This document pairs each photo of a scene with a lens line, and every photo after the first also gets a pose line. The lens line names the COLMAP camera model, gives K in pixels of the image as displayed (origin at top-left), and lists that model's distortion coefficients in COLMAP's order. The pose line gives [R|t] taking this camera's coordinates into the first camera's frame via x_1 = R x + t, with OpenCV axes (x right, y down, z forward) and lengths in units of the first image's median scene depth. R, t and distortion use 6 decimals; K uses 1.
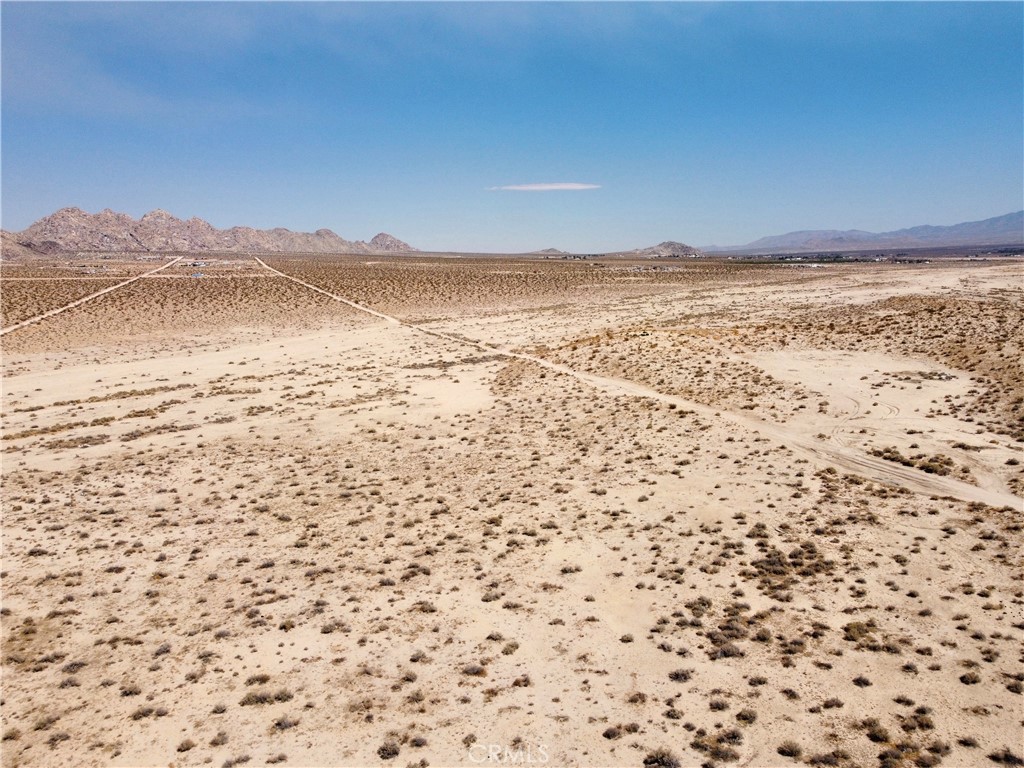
lens RADIAL K [[771.4, 0, 508.3], [0, 771.4, 384.9], [0, 0, 1]] dist [0.007979, -0.013873]
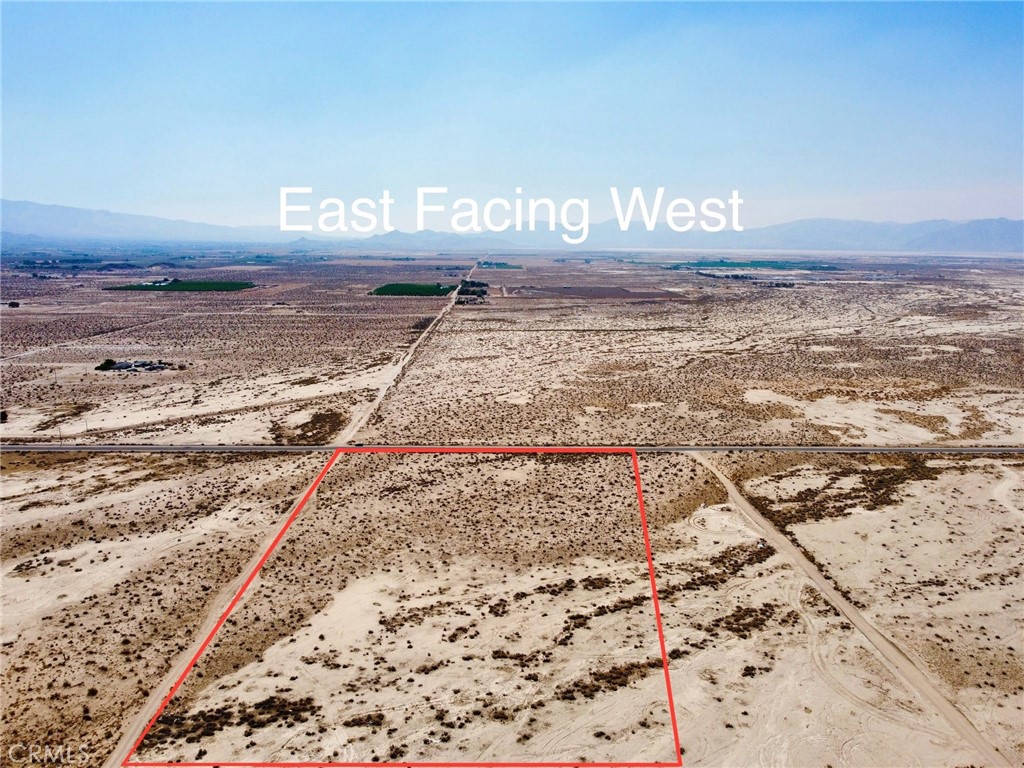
lens RADIAL K [[770.8, 0, 511.4], [0, 770.8, 384.0], [0, 0, 1]] dist [0.005218, -0.010717]
pose [[-0.945485, -0.047360, 0.322204, -0.785812], [0.063134, 0.943944, 0.324011, -0.812061], [-0.319488, 0.326689, -0.889495, 2.128073]]
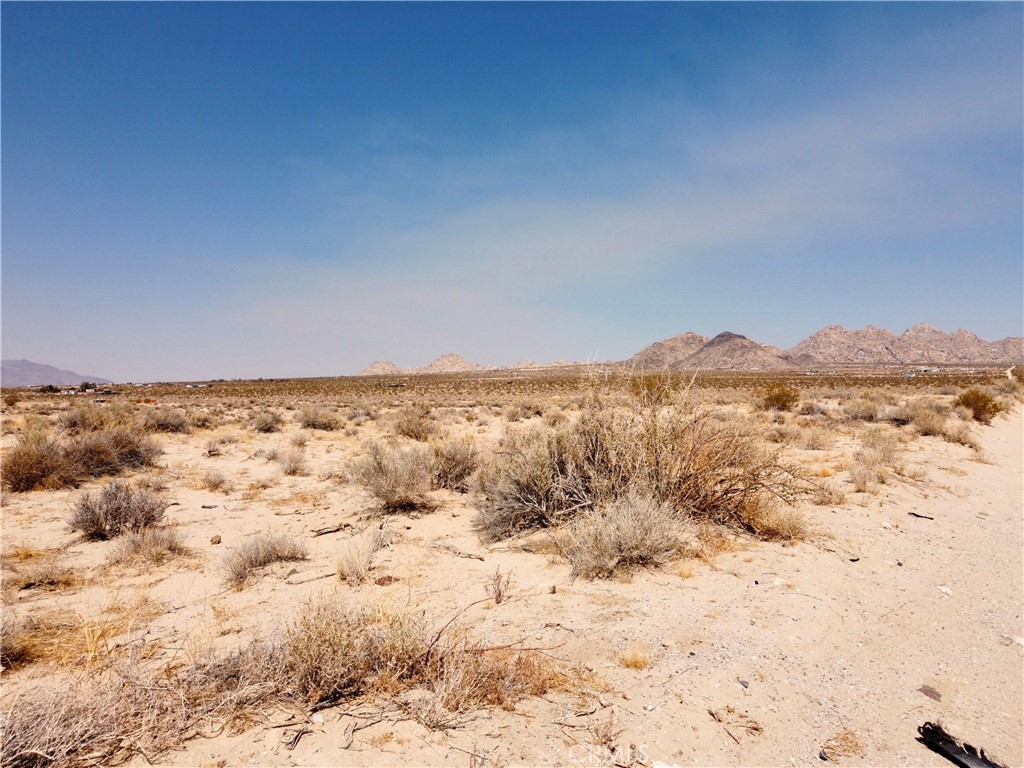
lens RADIAL K [[771.4, 0, 509.9], [0, 771.4, 384.6], [0, 0, 1]] dist [0.007979, -0.013873]
pose [[0.599524, 0.003682, -0.800348, 0.466663], [-0.126343, 0.987887, -0.090096, 0.120660], [0.790322, 0.155133, 0.592727, 0.202472]]
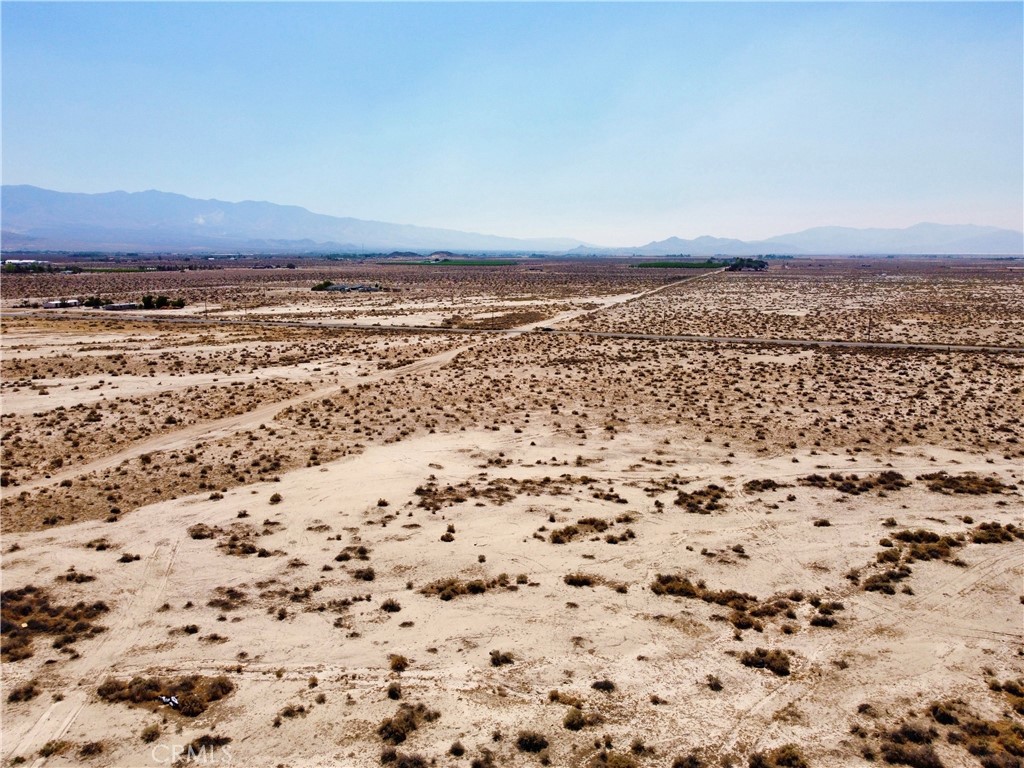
lens RADIAL K [[771.4, 0, 513.4], [0, 771.4, 384.9], [0, 0, 1]] dist [0.007979, -0.013873]
pose [[-0.776484, -0.086741, 0.624139, -0.570781], [0.116961, 0.953430, 0.278014, -0.224662], [-0.619187, 0.288873, -0.730178, 1.494613]]
